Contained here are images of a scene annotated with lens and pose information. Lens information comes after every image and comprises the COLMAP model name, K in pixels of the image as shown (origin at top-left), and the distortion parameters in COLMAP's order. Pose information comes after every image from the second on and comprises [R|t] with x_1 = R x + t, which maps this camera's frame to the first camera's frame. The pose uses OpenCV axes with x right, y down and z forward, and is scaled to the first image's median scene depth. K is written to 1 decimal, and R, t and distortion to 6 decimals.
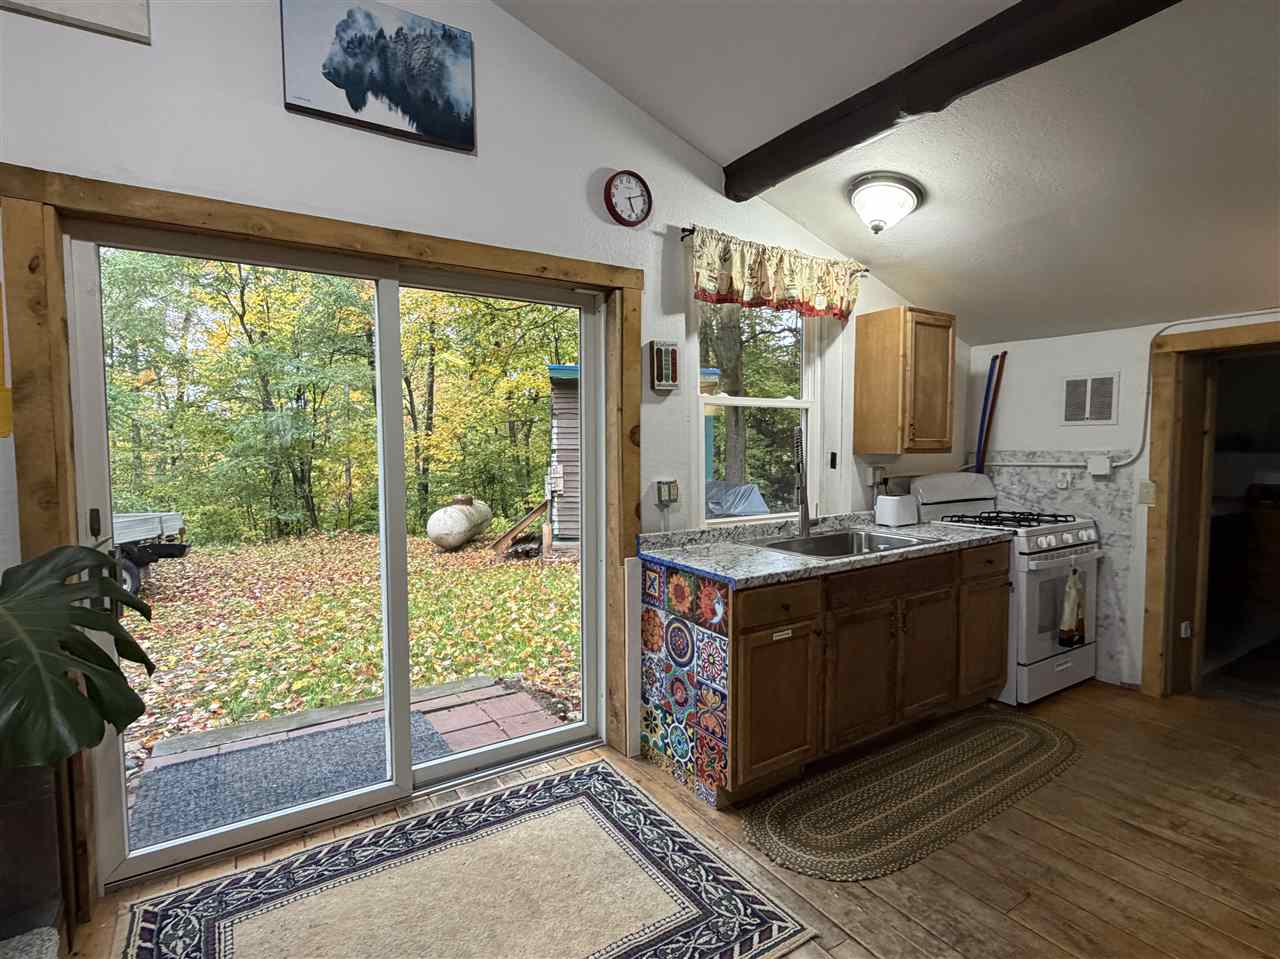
lens RADIAL K [[635.5, 0, 640.0], [0, 635.5, 479.5], [0, 0, 1]] dist [-0.000625, 0.000237]
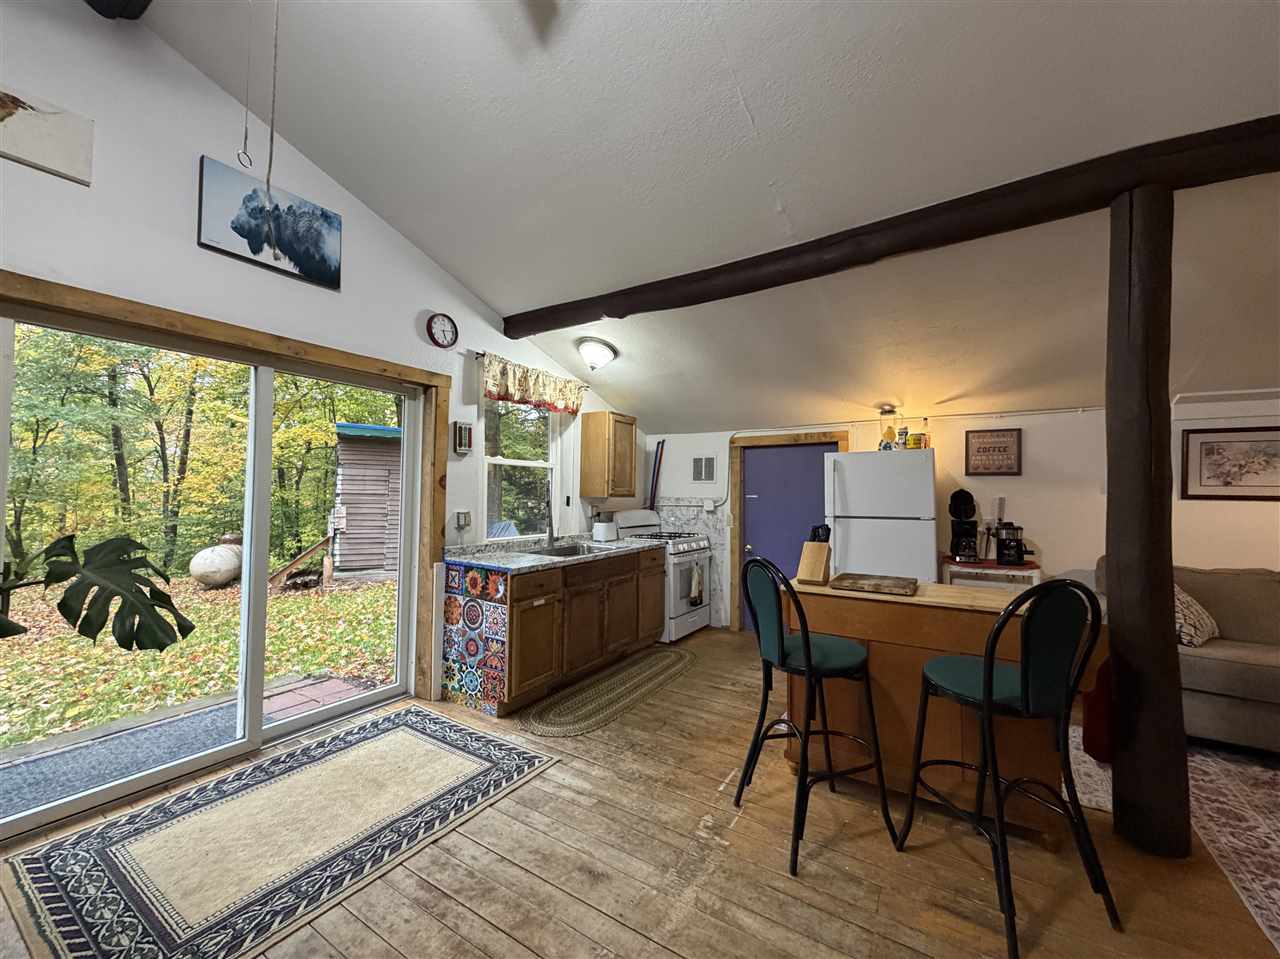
lens RADIAL K [[508.7, 0, 640.0], [0, 508.7, 479.5], [0, 0, 1]] dist [0.000835, 0.000005]
pose [[0.904697, 0.028272, 0.425117, -0.096118], [0.007697, 0.996548, -0.082656, 0.028823], [-0.425986, 0.078051, 0.901357, -0.292326]]
